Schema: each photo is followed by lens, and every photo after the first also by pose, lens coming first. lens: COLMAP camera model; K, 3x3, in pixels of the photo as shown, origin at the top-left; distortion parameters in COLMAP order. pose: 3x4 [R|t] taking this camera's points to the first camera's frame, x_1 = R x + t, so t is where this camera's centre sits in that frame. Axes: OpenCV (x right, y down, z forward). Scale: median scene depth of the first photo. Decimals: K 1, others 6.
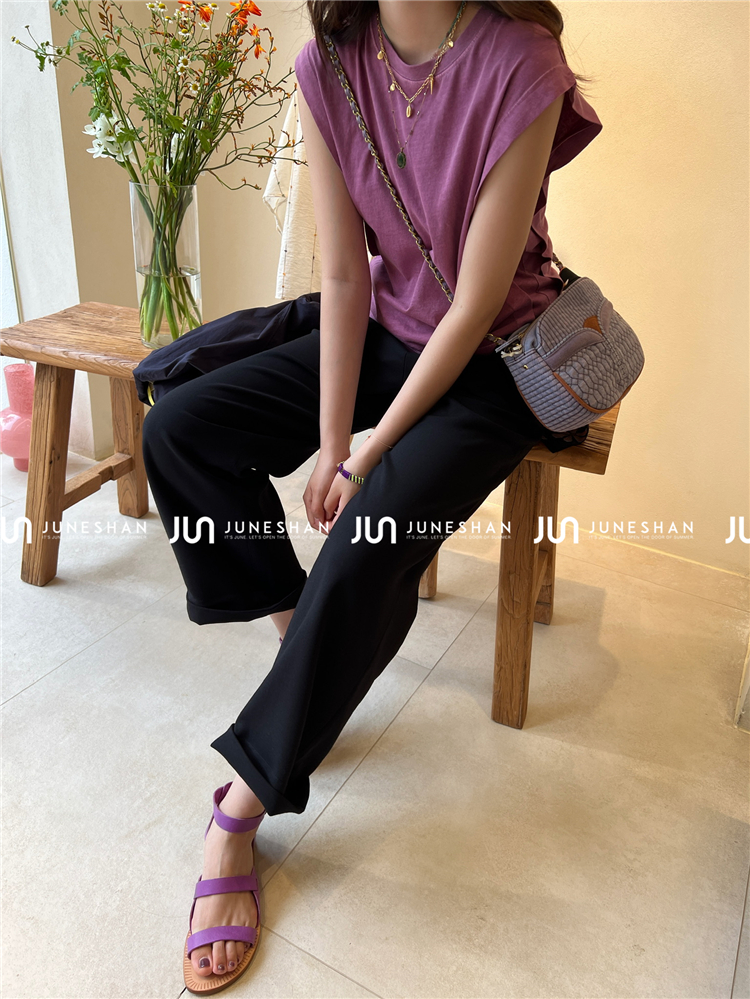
lens RADIAL K [[762.0, 0, 385.6], [0, 762.0, 475.8], [0, 0, 1]] dist [0.050376, -0.059986]
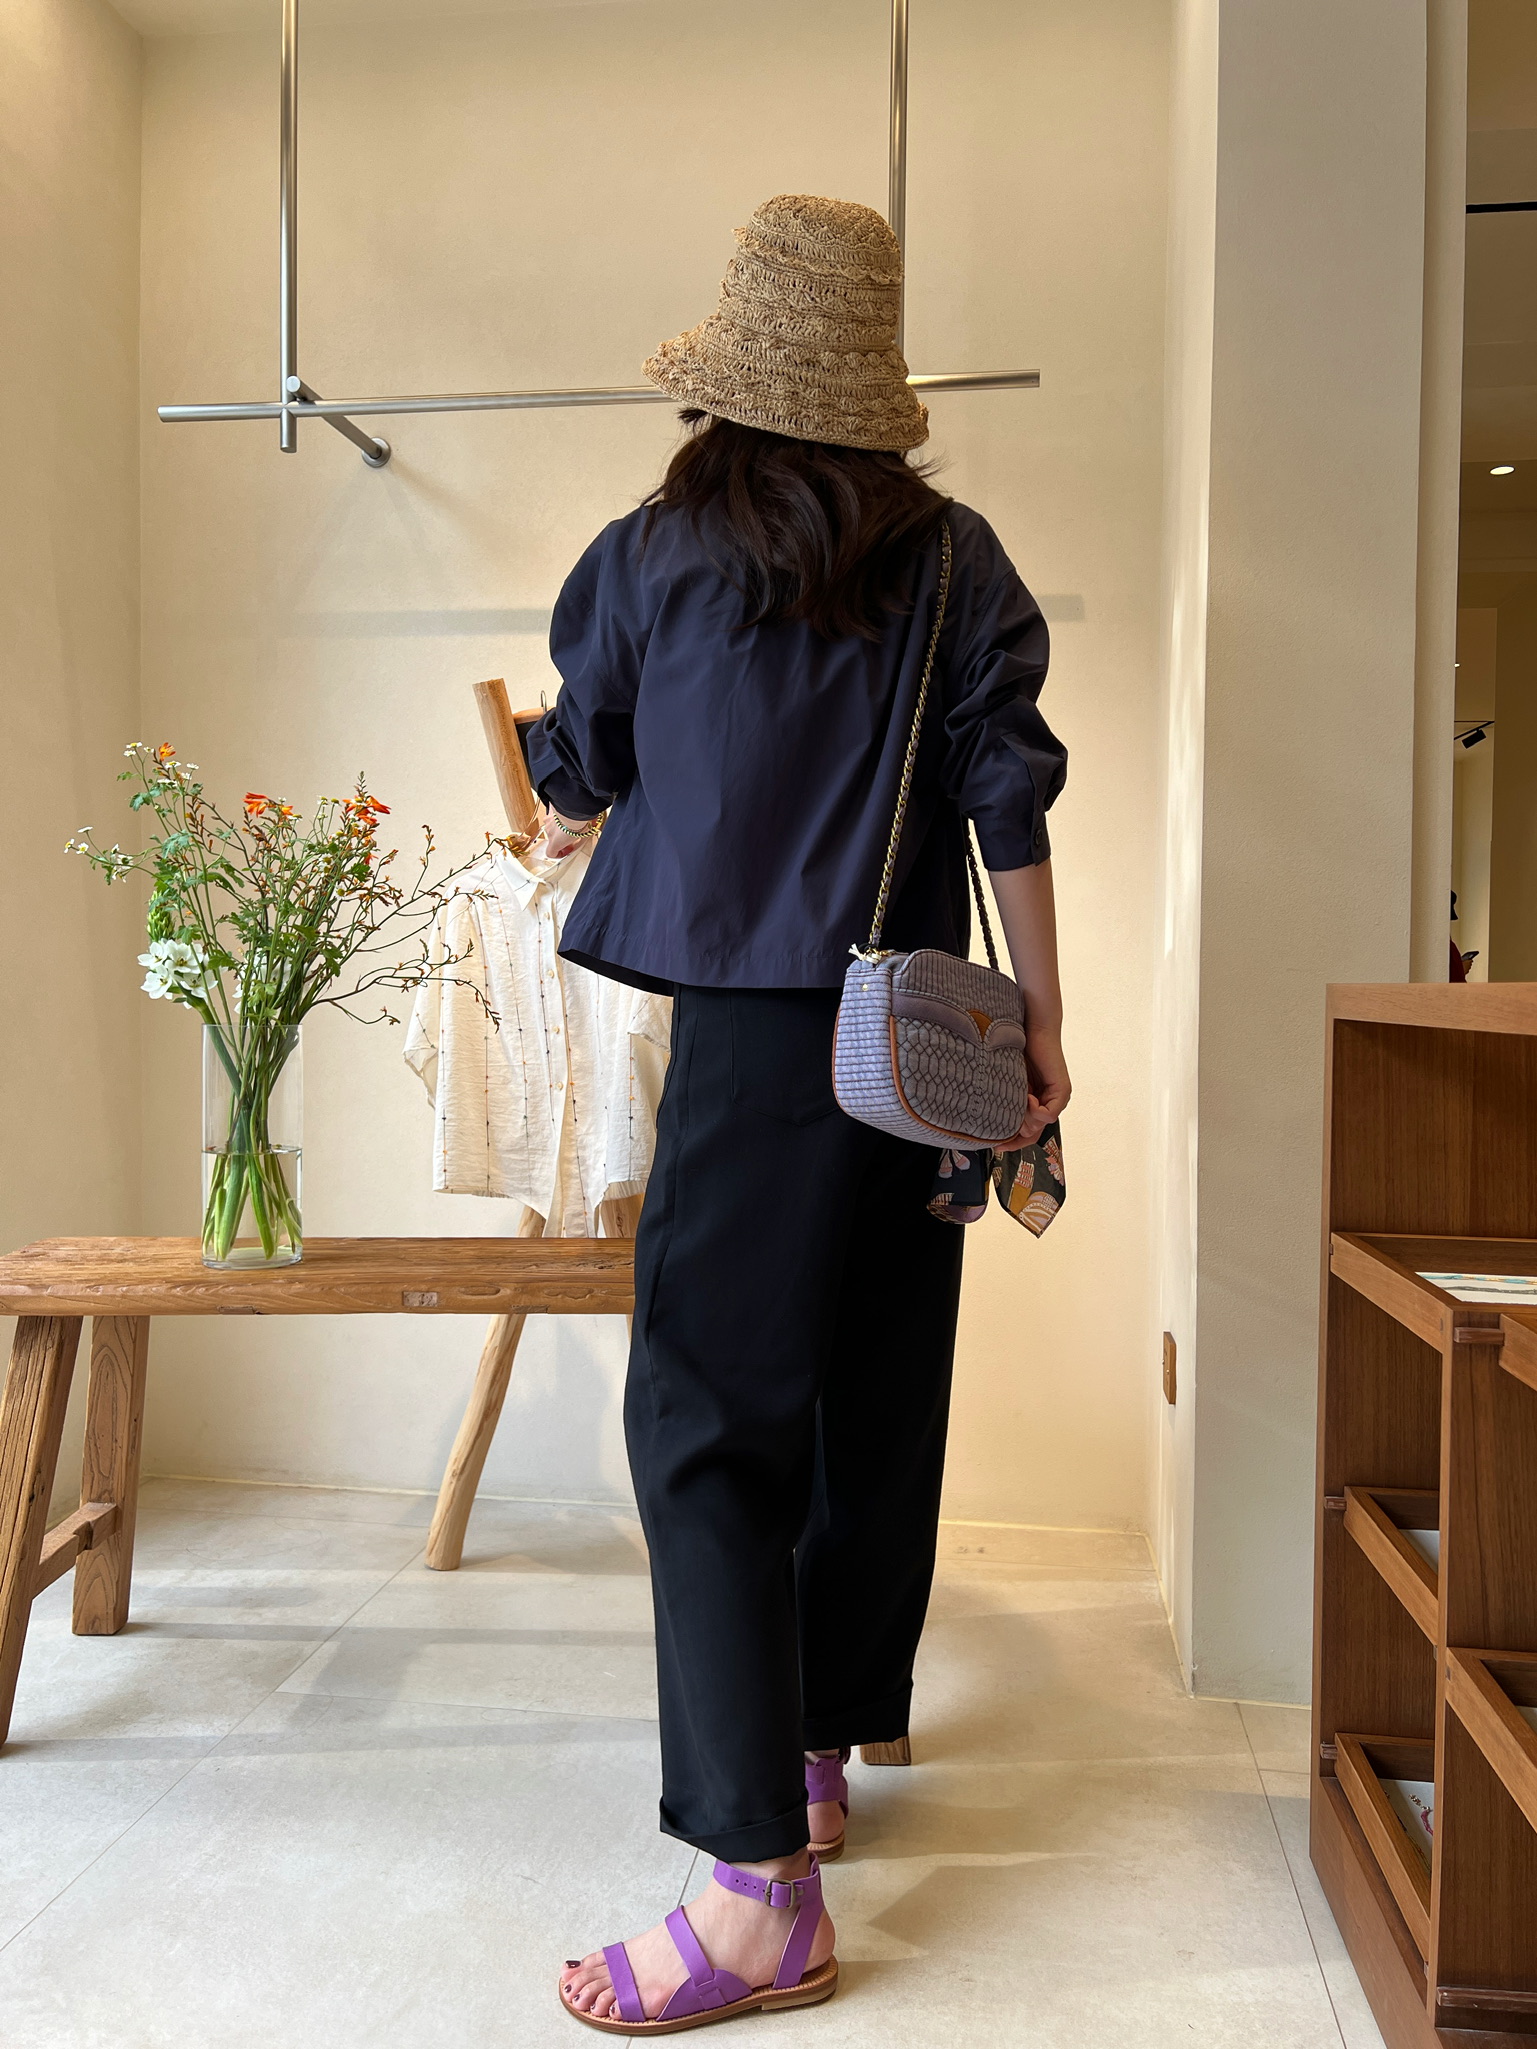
lens RADIAL K [[1521.1, 0, 768.5], [0, 1521.1, 1024.5], [0, 0, 1]] dist [0.054883, -0.051836]
pose [[0.938788, -0.071462, 0.337003, -0.324744], [0.200448, 0.908910, -0.365654, 0.218889], [-0.280175, 0.410823, 0.867598, -0.330163]]
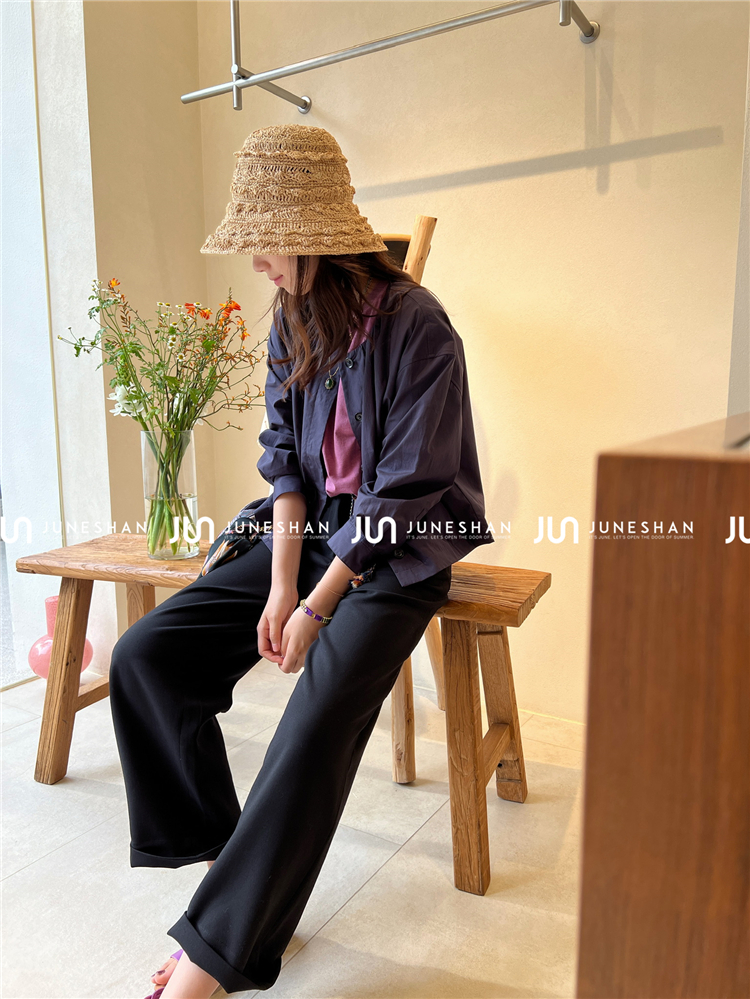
lens RADIAL K [[740.8, 0, 388.0], [0, 740.8, 496.4], [0, 0, 1]] dist [0.055498, -0.062339]
pose [[0.995957, -0.067620, -0.059136, 0.147292], [0.046004, 0.949366, -0.310785, 0.131294], [0.077157, 0.306808, 0.948639, -0.123815]]
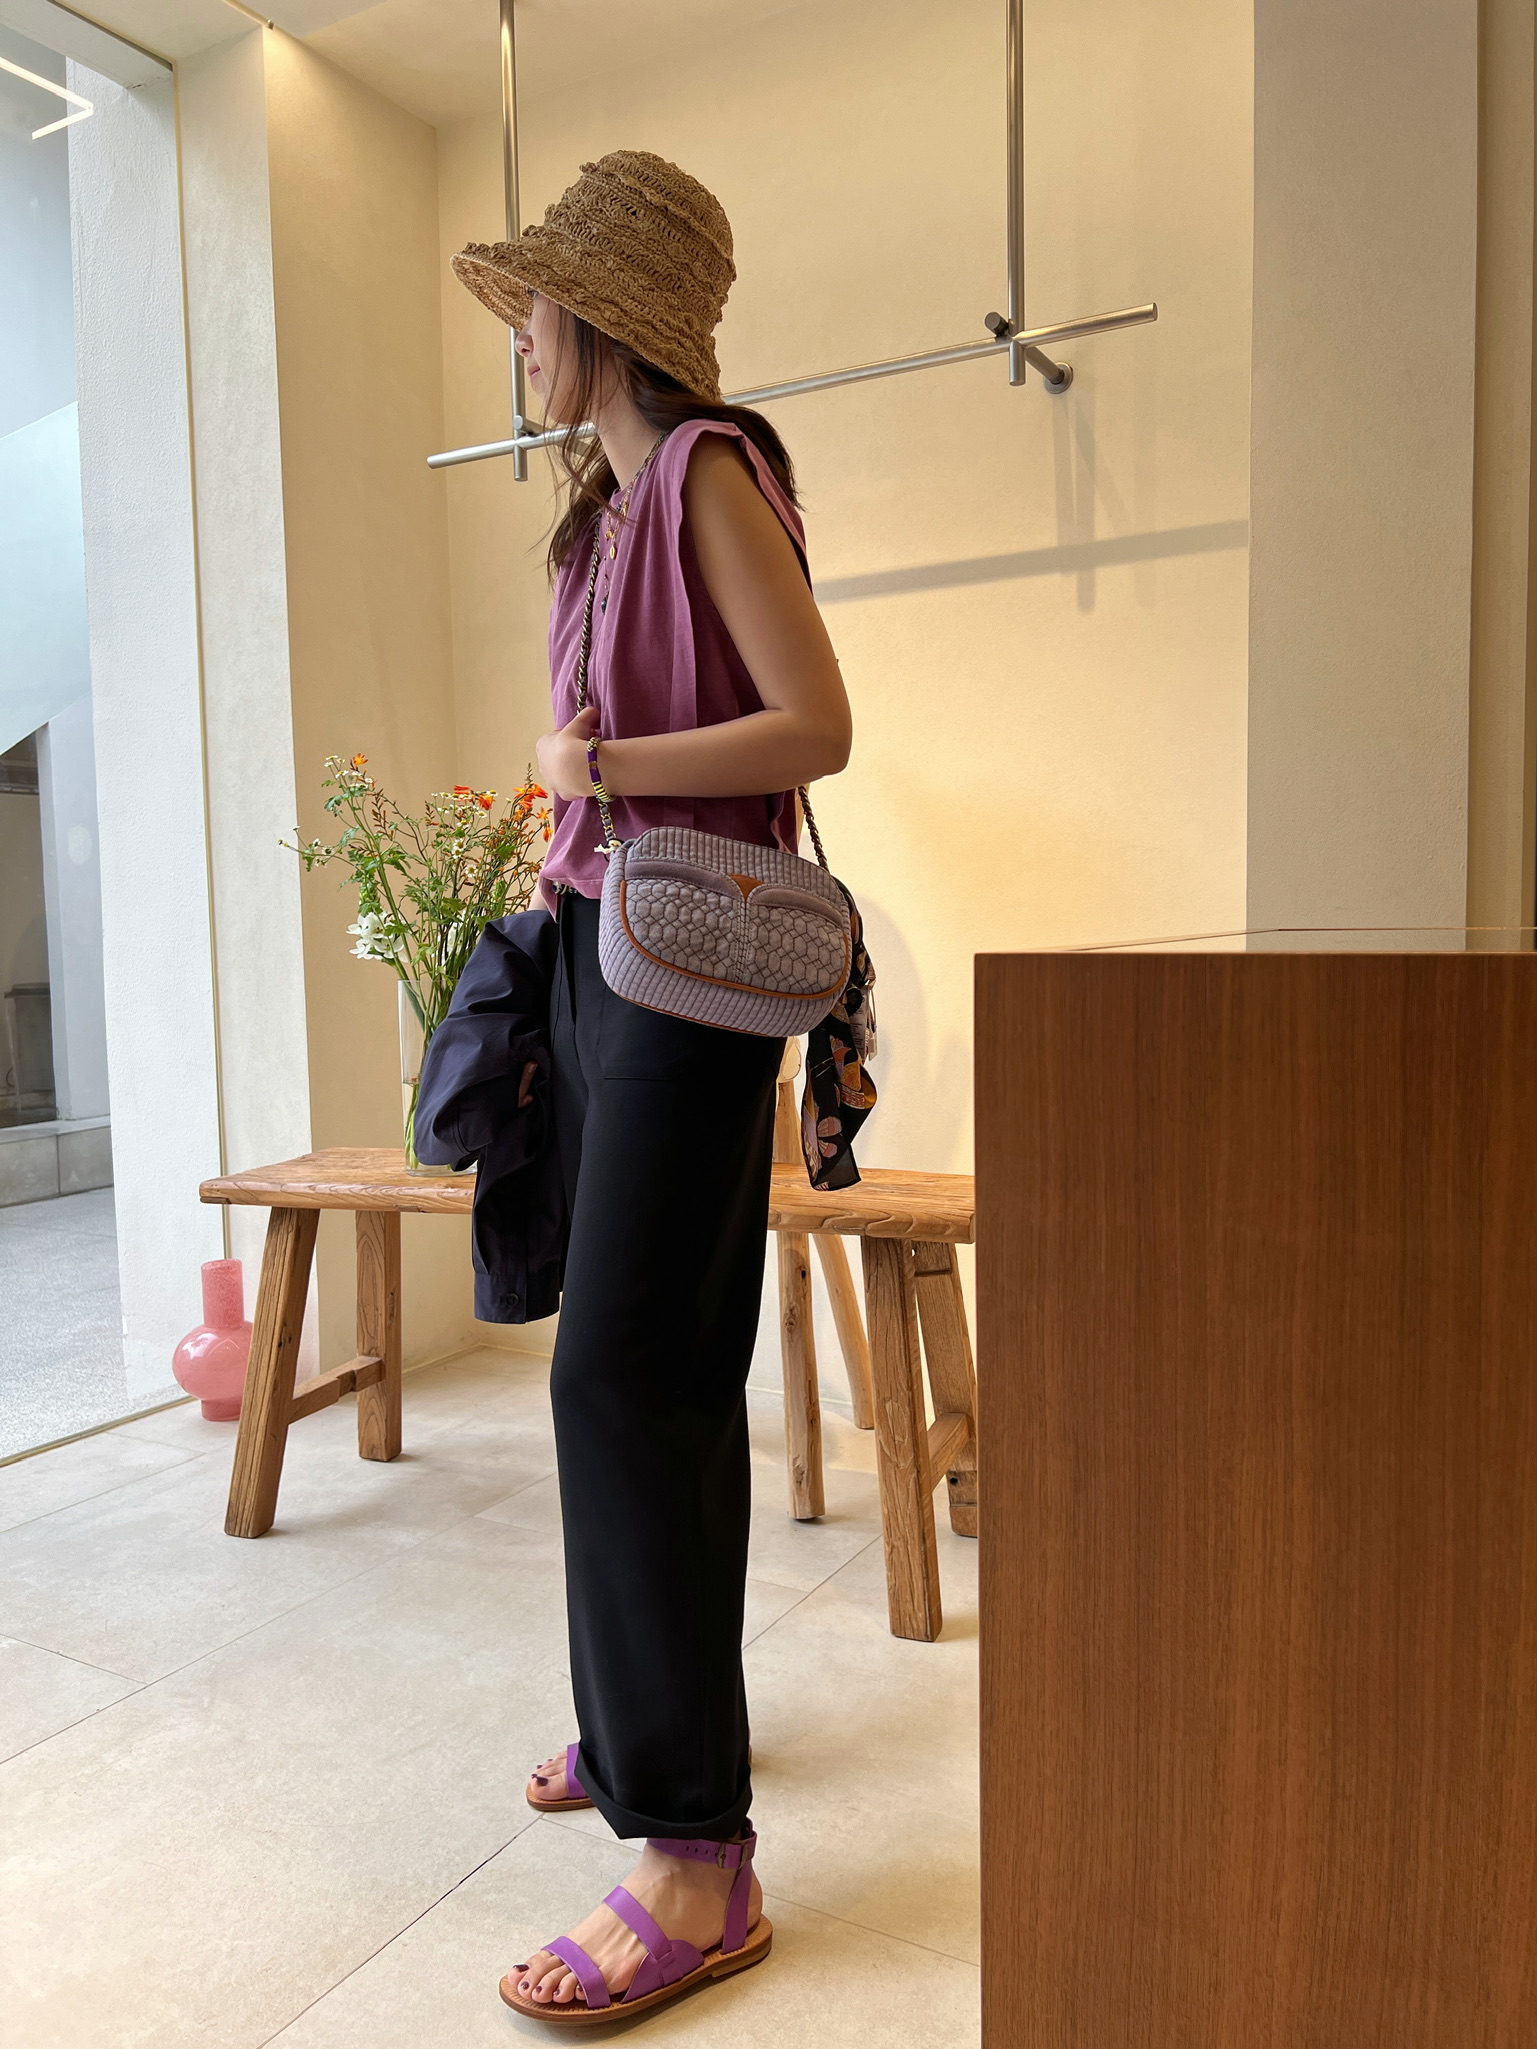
lens RADIAL K [[1521.1, 0, 768.5], [0, 1521.1, 1024.5], [0, 0, 1]] dist [0.054883, -0.051836]
pose [[0.995625, -0.089509, -0.026805, 0.116840], [0.073233, 0.925713, -0.371069, 0.321466], [0.058028, 0.367483, 0.928218, -0.530164]]
